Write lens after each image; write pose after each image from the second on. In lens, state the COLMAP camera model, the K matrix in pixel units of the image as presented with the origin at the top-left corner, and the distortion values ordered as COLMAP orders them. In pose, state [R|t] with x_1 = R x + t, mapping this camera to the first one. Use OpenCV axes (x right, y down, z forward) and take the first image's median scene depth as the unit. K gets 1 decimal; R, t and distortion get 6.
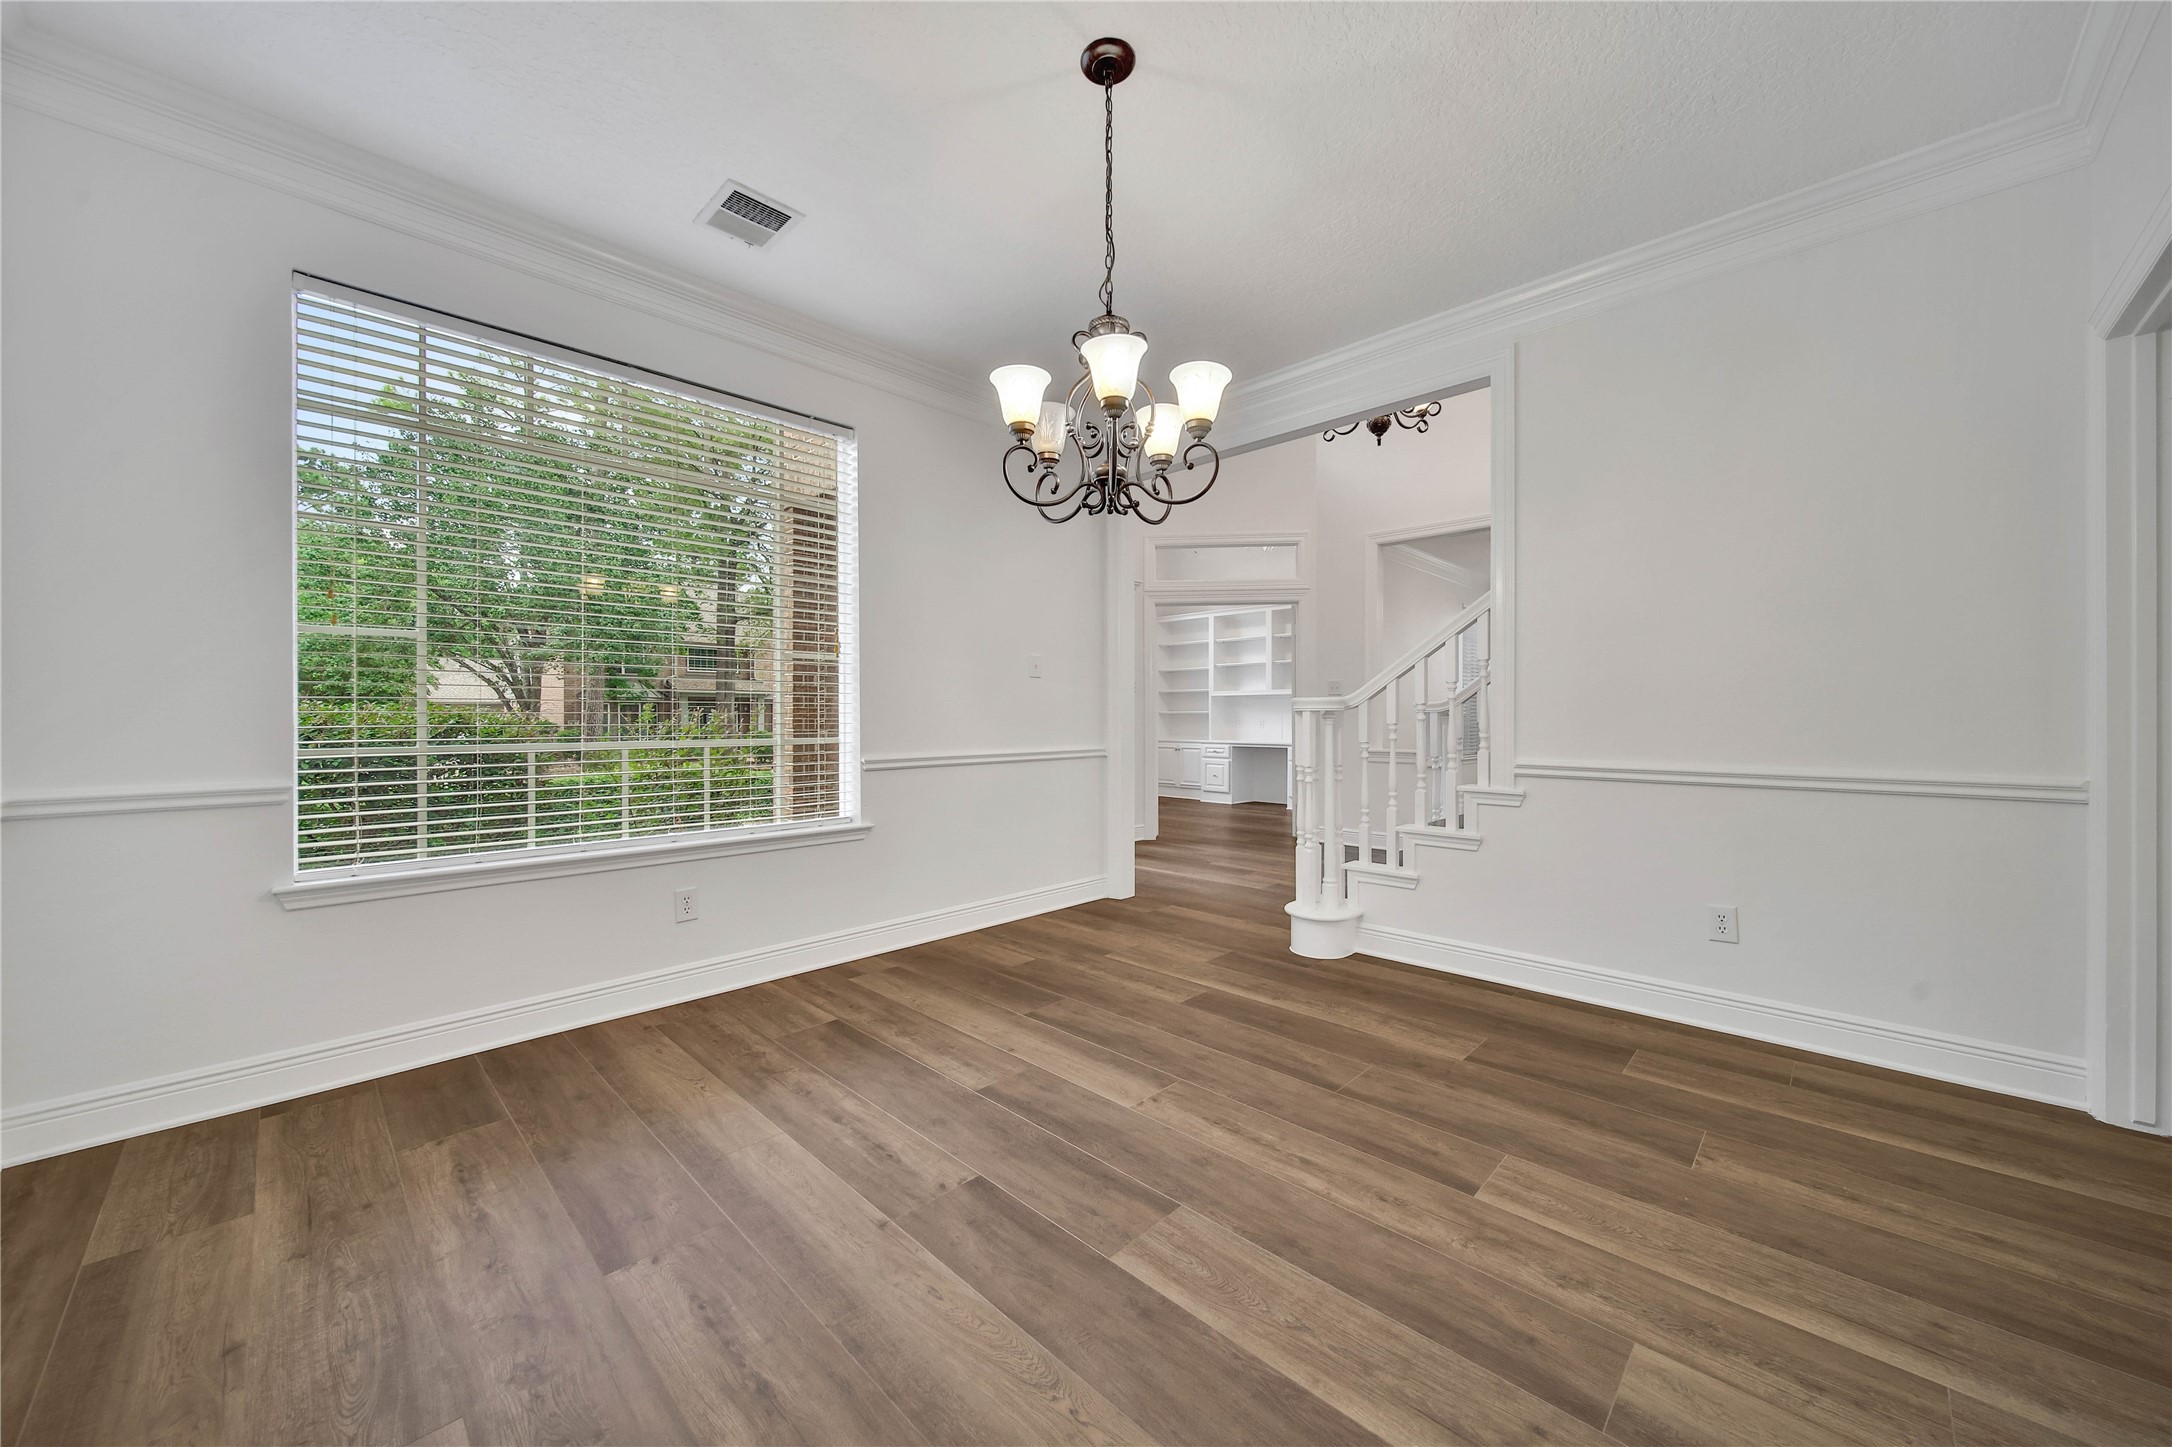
lens RADIAL K [[792.6, 0, 1089.5], [0, 792.6, 726.7], [0, 0, 1]] dist [0.000672, -0.000303]
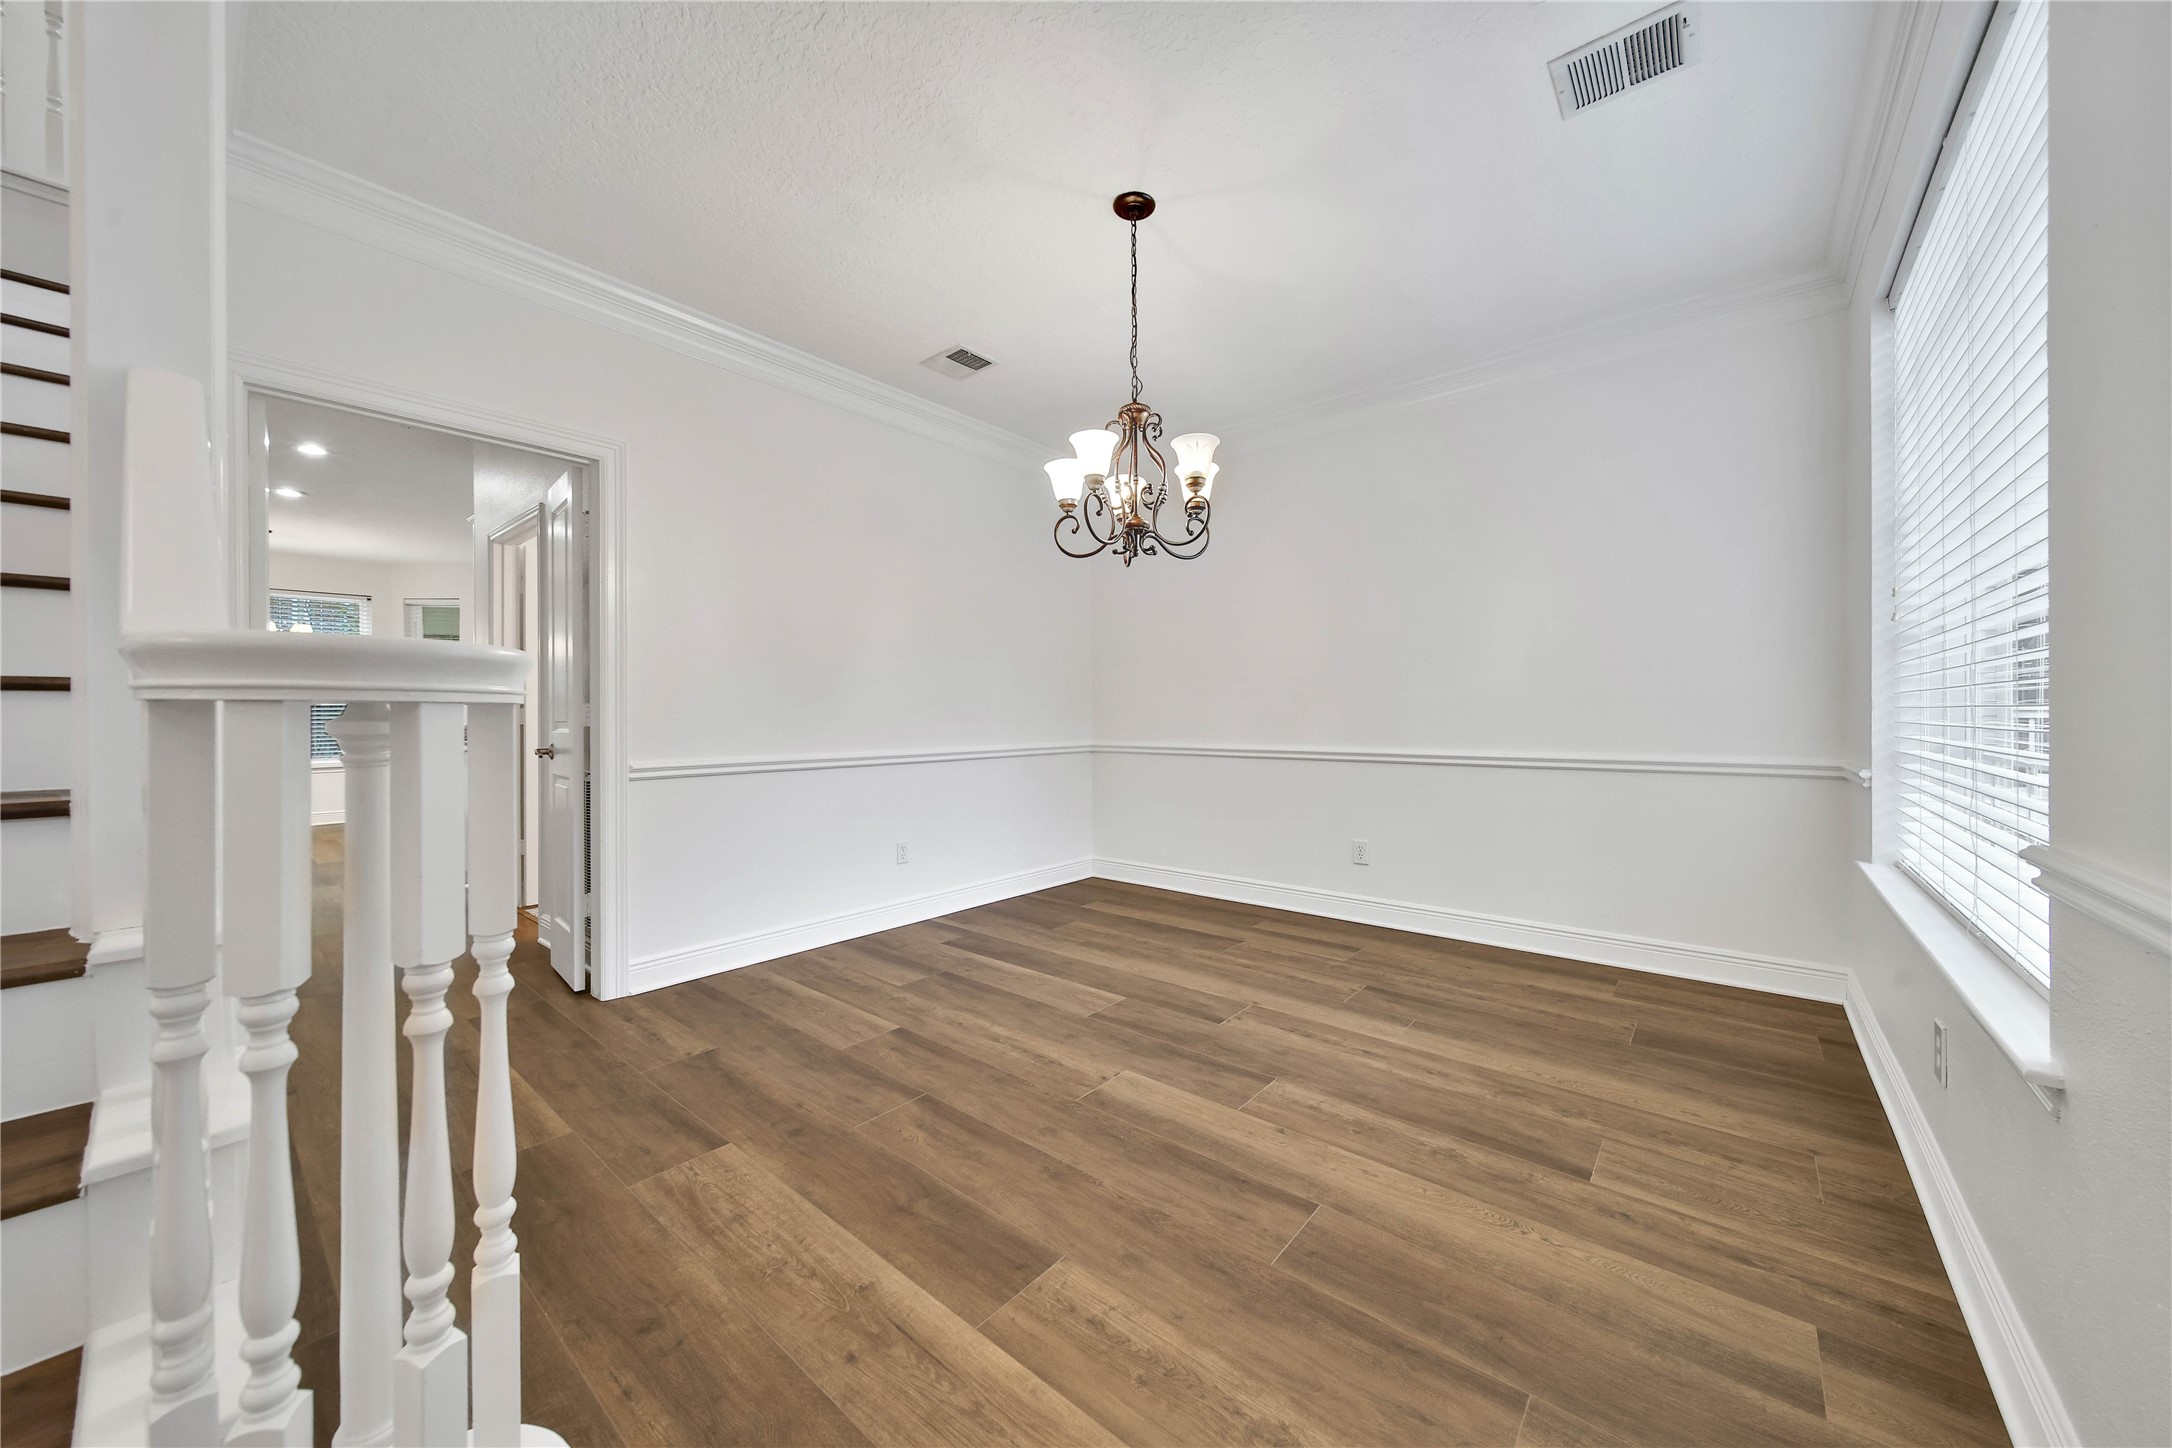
lens RADIAL K [[792.6, 0, 1089.5], [0, 792.6, 727.2], [0, 0, 1]] dist [0.000672, -0.000303]
pose [[-0.997492, 0.007977, -0.070326, 0.189855], [0.005855, 0.999523, 0.030328, -0.038117], [0.070535, 0.029840, -0.997063, 2.245918]]
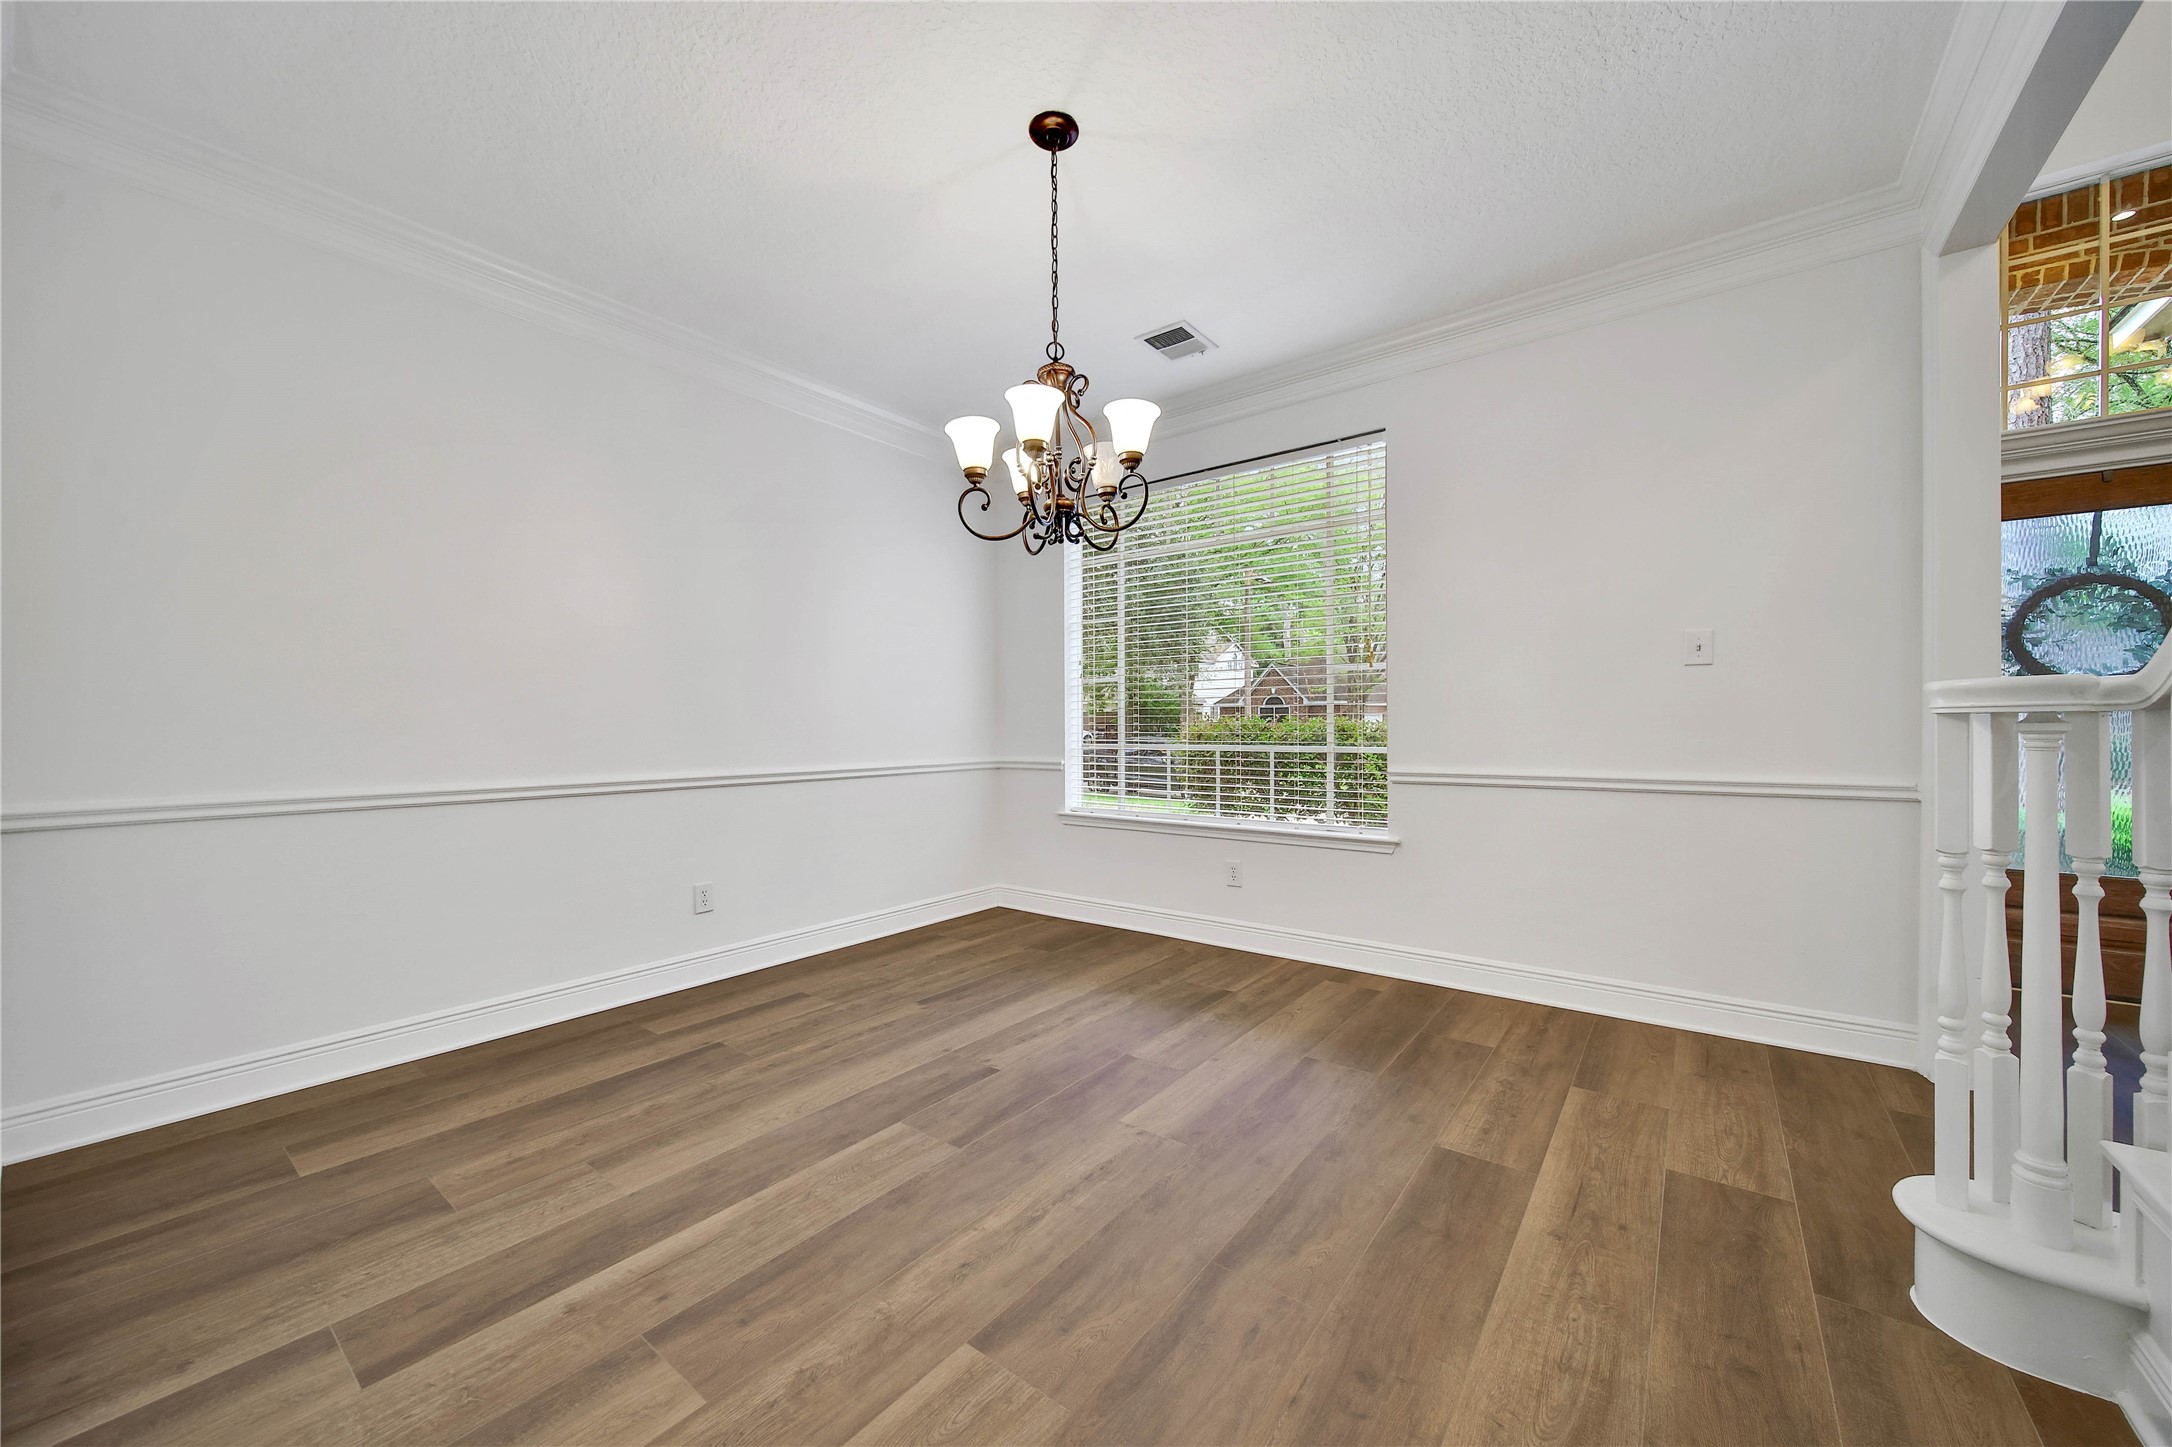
lens RADIAL K [[792.6, 0, 1089.5], [0, 792.6, 726.7], [0, 0, 1]] dist [0.000672, -0.000303]
pose [[0.126042, 0.002250, -0.992022, 1.131847], [-0.009438, 0.999955, 0.001069, -0.028605], [0.991980, 0.009228, 0.126057, 0.888925]]
